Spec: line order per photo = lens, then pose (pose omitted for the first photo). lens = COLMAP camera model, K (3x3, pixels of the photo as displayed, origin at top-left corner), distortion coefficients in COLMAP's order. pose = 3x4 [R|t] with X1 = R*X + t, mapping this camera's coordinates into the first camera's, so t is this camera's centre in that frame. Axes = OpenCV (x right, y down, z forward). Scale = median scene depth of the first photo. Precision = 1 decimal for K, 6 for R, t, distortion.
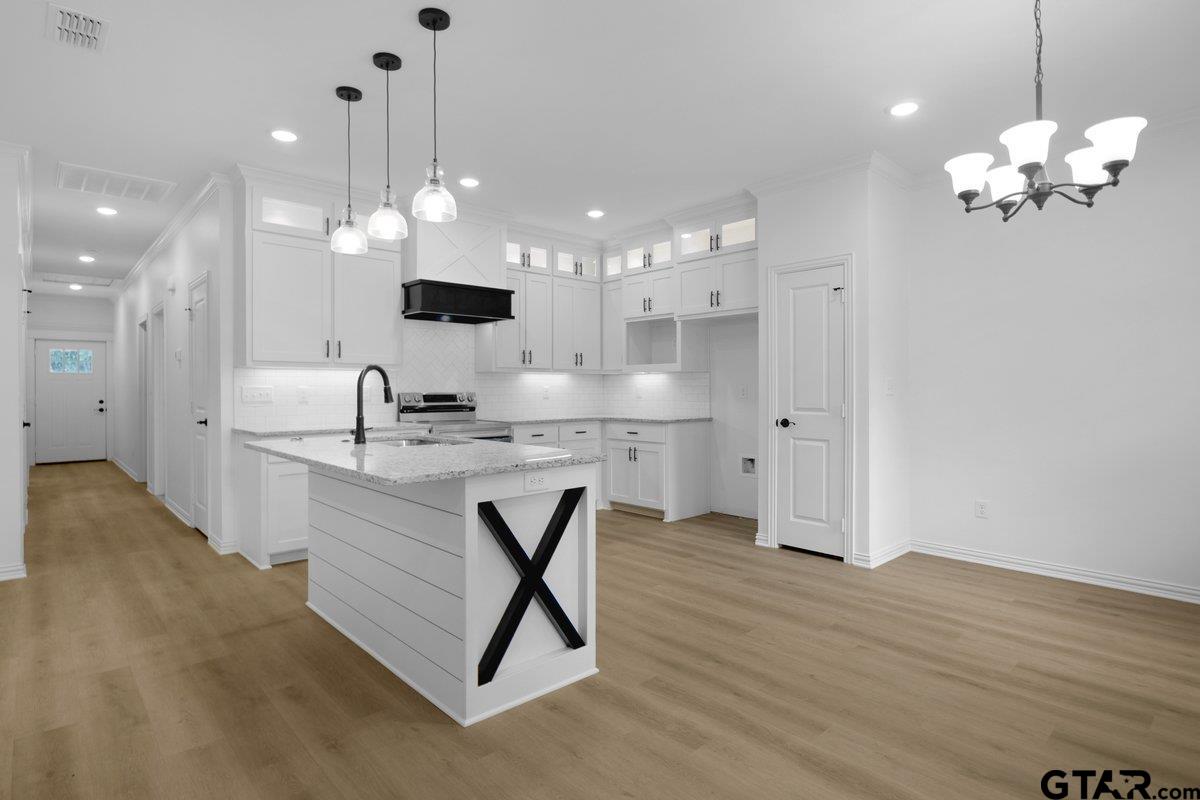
lens RADIAL K [[621.7, 0, 598.7], [0, 621.7, 387.5], [0, 0, 1]] dist [-0.001345, 0.000046]
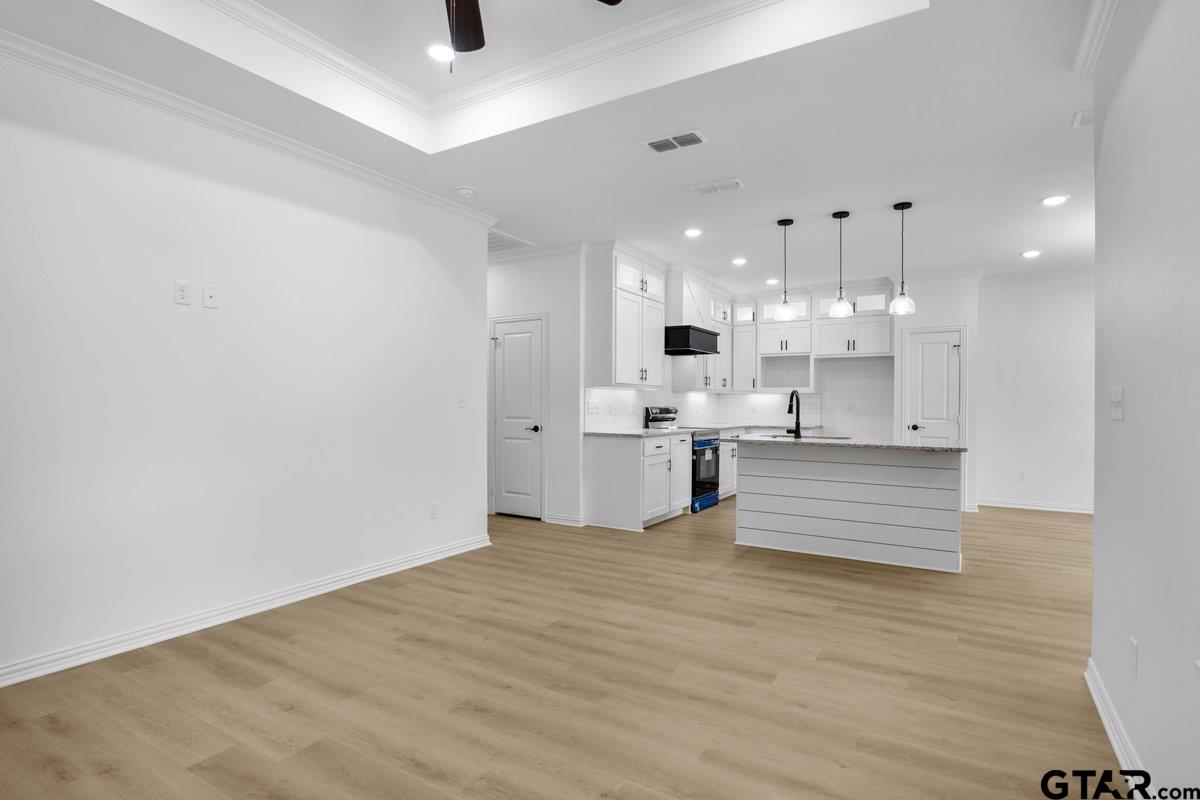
lens RADIAL K [[620.3, 0, 600.0], [0, 620.3, 400.0], [0, 0, 1]] dist [-0.001948, -0.000280]
pose [[0.957111, 0.009548, 0.289565, -0.830399], [-0.008749, 0.999954, -0.004053, 0.000343], [-0.289591, 0.001345, 0.957150, -0.253834]]
